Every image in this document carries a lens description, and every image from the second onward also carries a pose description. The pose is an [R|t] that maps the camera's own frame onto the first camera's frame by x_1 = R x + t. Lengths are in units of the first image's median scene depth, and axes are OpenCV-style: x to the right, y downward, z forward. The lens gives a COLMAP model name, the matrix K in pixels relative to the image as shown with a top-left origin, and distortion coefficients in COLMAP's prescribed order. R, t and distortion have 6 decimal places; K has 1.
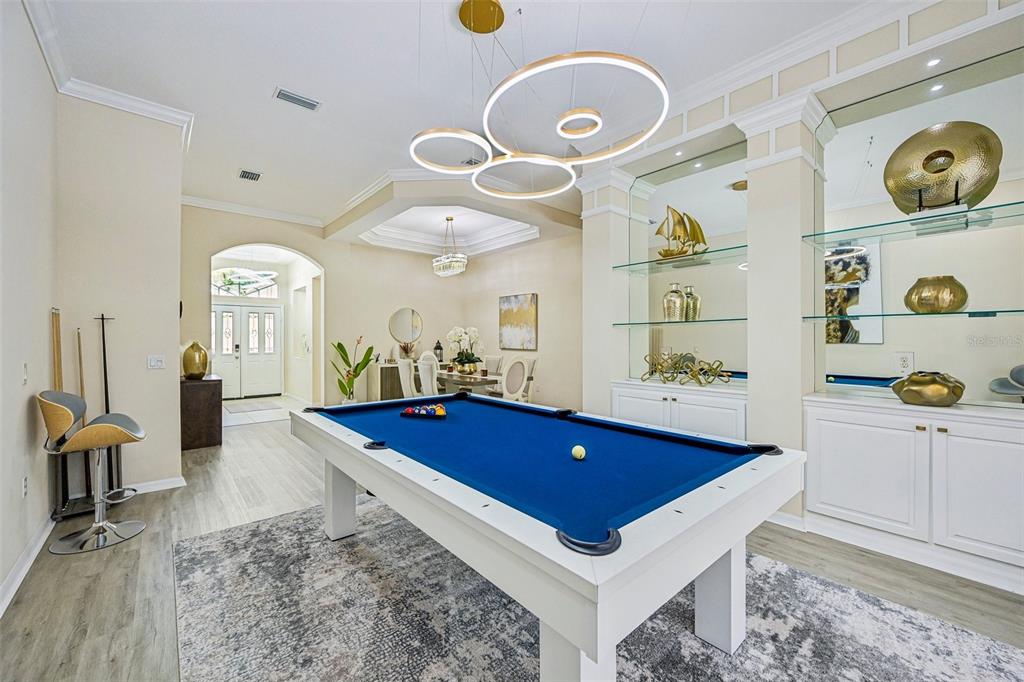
lens RADIAL K [[411.8, 0, 512.0], [0, 411.8, 341.0], [0, 0, 1]] dist [-0.000068, -0.000212]
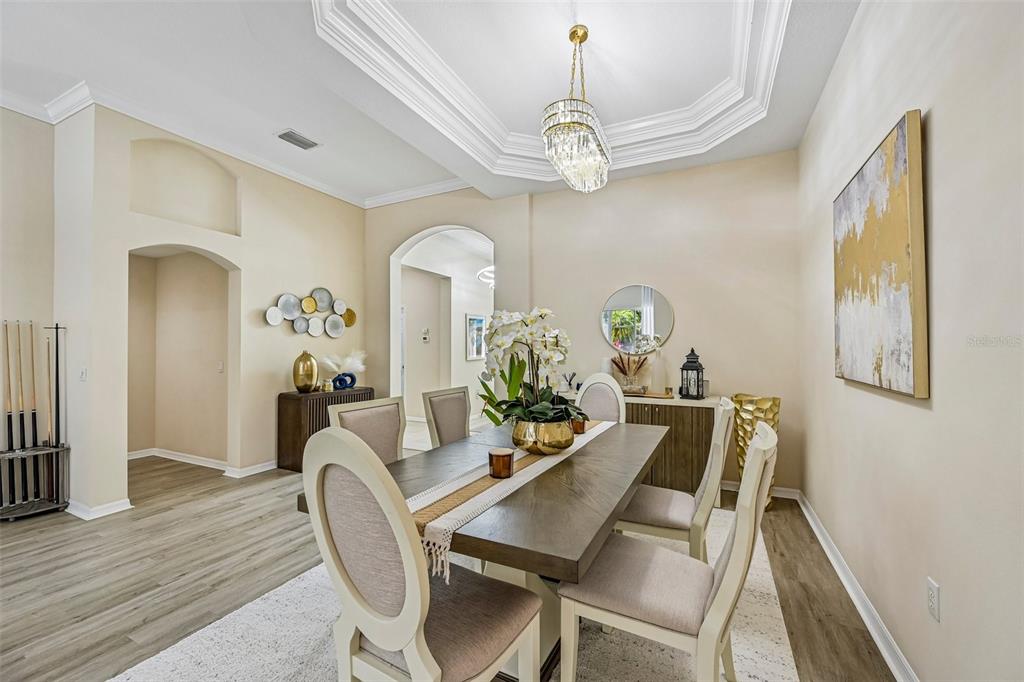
lens RADIAL K [[411.8, 0, 512.0], [0, 411.8, 341.0], [0, 0, 1]] dist [-0.000068, -0.000212]
pose [[0.383691, -0.017583, -0.923294, 0.165547], [-0.001217, 0.999808, -0.019546, -0.001537], [0.923461, 0.008623, 0.383596, 0.735905]]
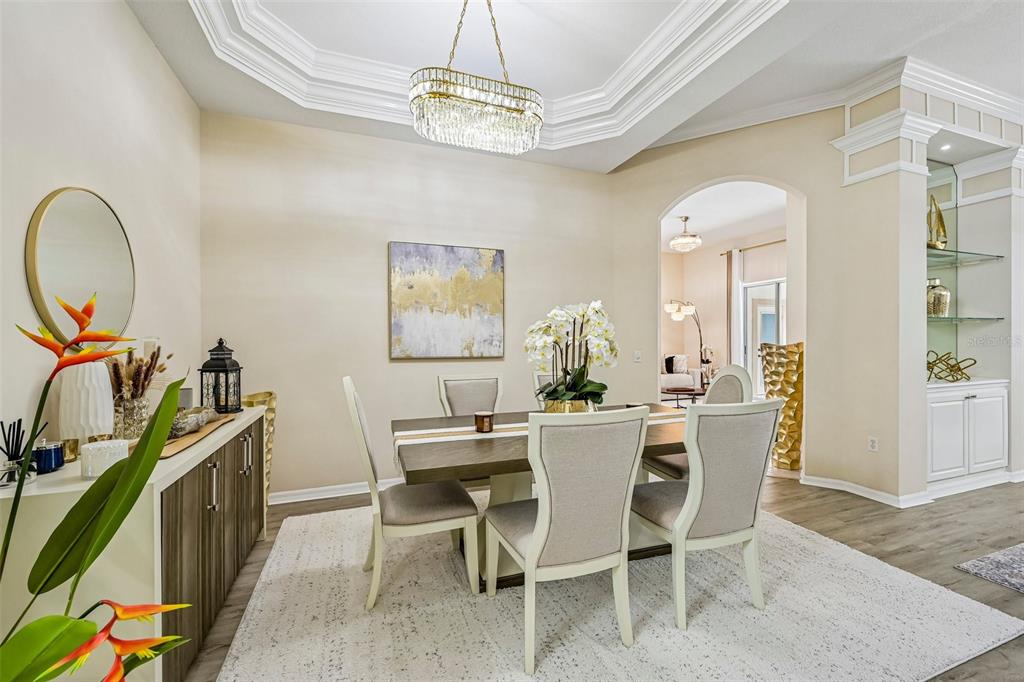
lens RADIAL K [[395.9, 0, 493.8], [0, 395.9, 341.4], [0, 0, 1]] dist [0.002173, -0.000032]
pose [[0.395710, -0.005318, 0.918360, -0.414036], [0.000326, 0.999984, 0.005650, -0.002034], [-0.918375, -0.001936, 0.395706, 0.800826]]
